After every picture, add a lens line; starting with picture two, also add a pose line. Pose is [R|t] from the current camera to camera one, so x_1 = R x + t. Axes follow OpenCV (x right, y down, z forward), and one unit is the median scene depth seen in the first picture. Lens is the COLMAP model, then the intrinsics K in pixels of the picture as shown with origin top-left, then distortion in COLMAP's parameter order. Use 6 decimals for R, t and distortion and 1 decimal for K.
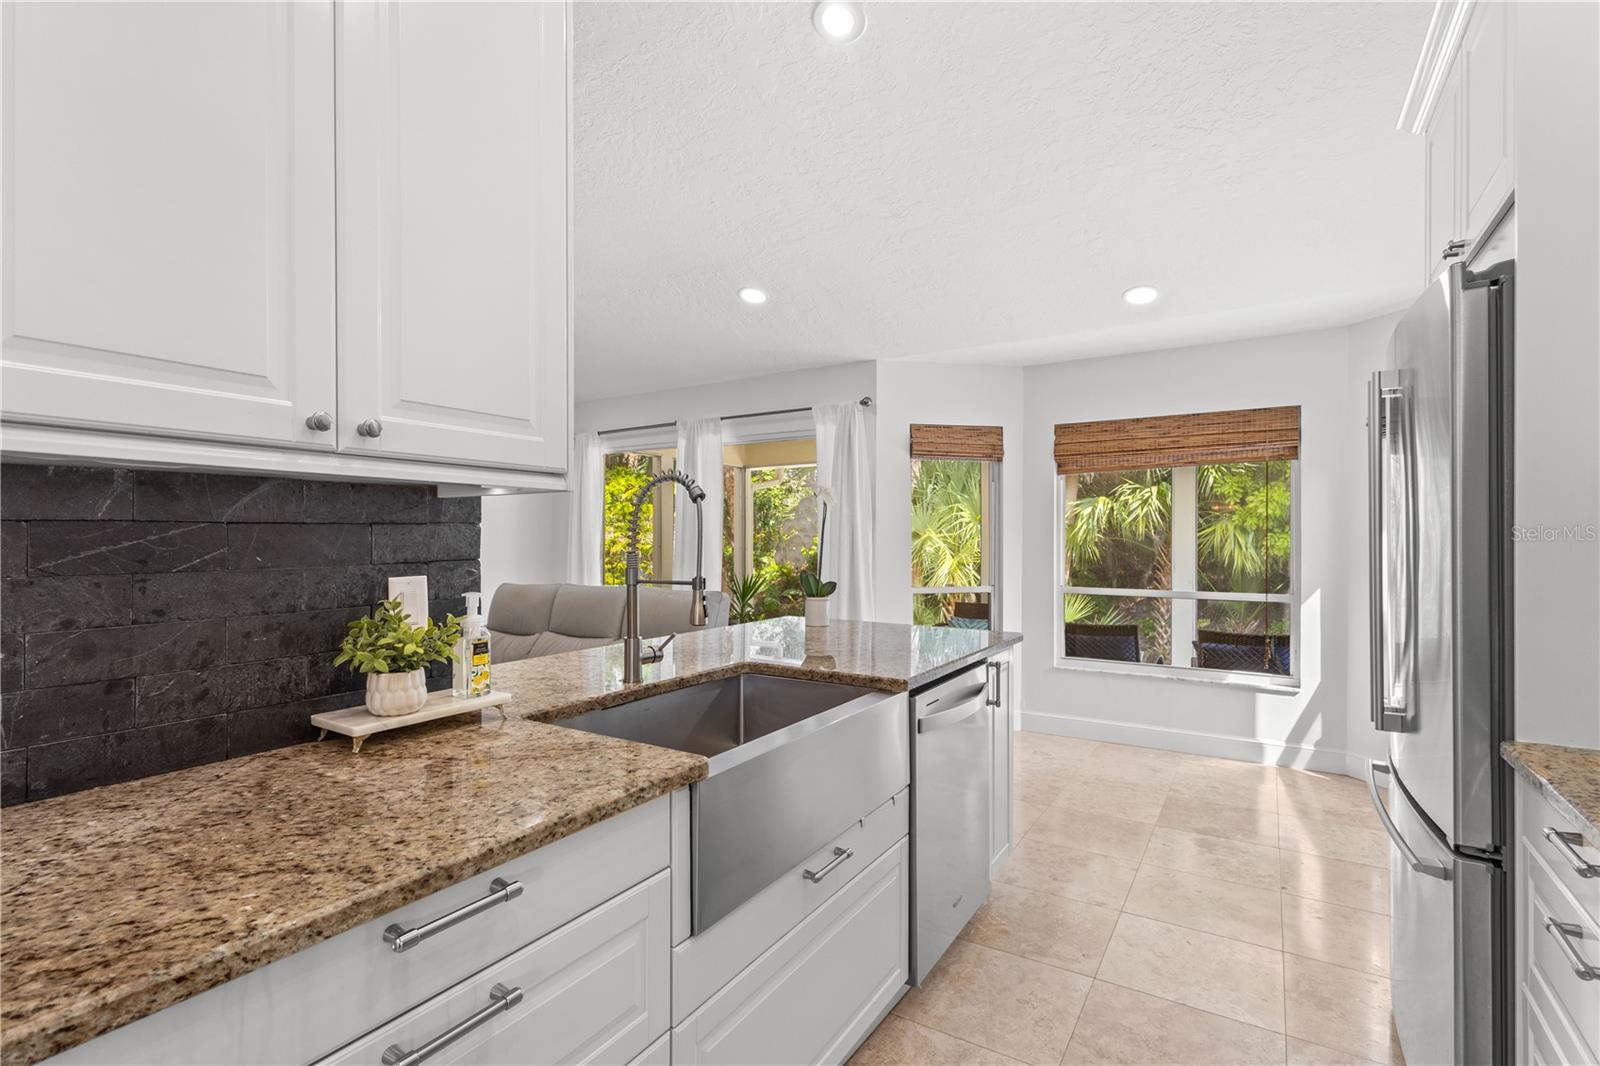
lens RADIAL K [[747.5, 0, 800.5], [0, 747.5, 540.1], [0, 0, 1]] dist [0.012949, 0.000356]
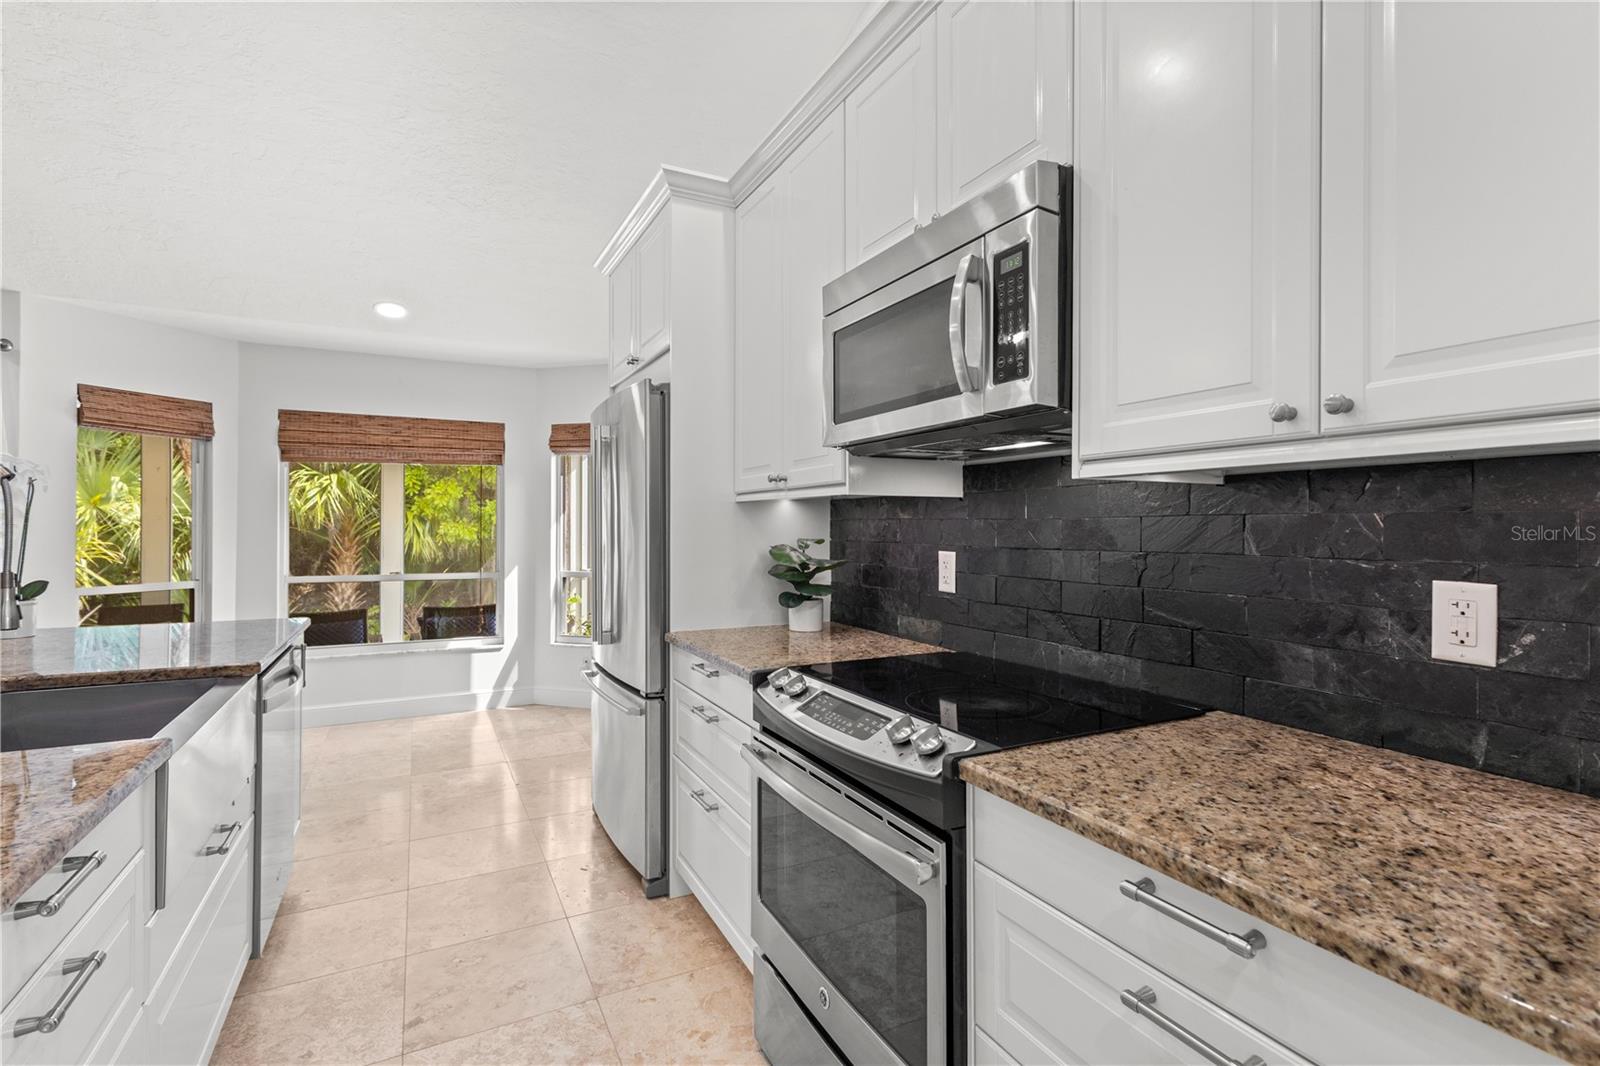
lens RADIAL K [[747.5, 0, 800.5], [0, 747.5, 540.1], [0, 0, 1]] dist [0.012949, 0.000356]
pose [[0.511452, -0.014208, 0.859194, -0.160258], [0.001293, 0.999875, 0.015765, 0.000198], [-0.859311, -0.006952, 0.511406, -0.080029]]
